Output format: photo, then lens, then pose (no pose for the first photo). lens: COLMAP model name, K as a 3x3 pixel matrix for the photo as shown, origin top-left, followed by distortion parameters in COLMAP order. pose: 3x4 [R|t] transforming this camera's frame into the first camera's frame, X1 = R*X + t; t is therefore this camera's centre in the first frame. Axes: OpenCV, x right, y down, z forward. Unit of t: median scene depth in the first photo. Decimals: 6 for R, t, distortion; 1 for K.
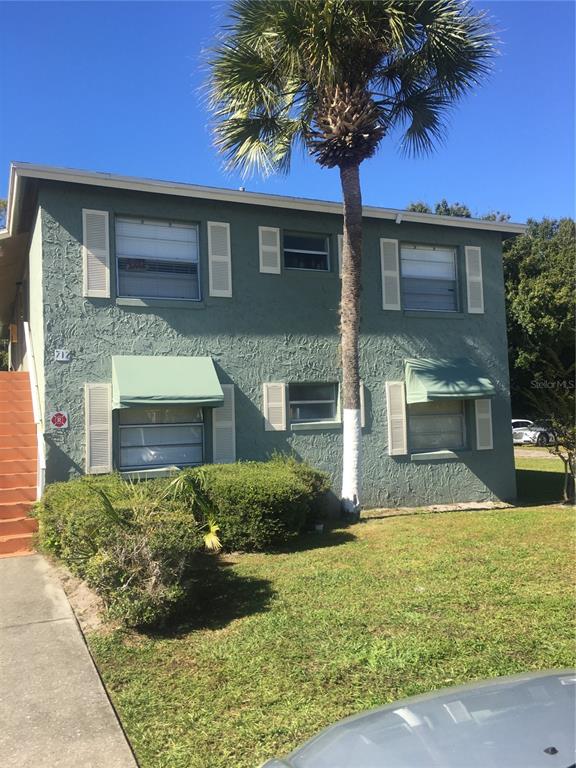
lens RADIAL K [[650.7, 0, 286.4], [0, 650.7, 381.5], [0, 0, 1]] dist [0.064815, 0.002281]
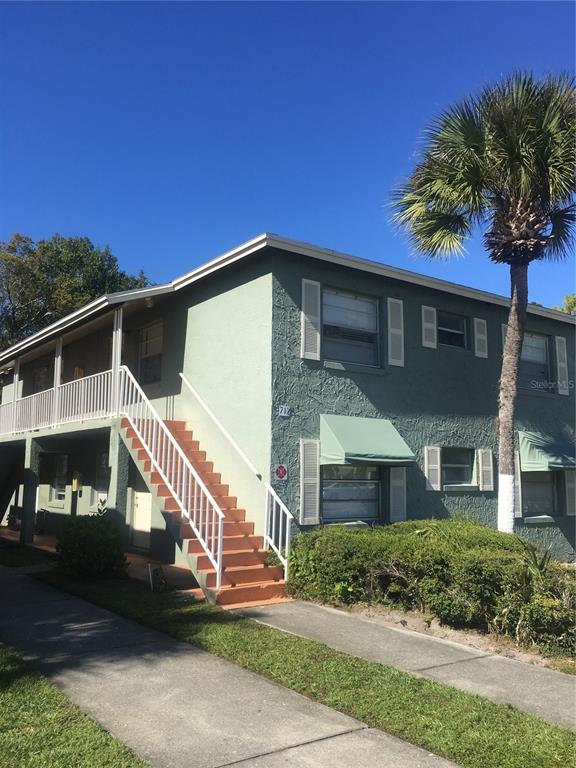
lens RADIAL K [[650.7, 0, 295.2], [0, 650.7, 384.1], [0, 0, 1]] dist [0.064815, 0.002281]
pose [[0.977873, 0.074023, 0.195663, -0.491883], [-0.057501, 0.994387, -0.088819, 0.008542], [-0.201140, 0.075603, 0.976641, -0.039520]]
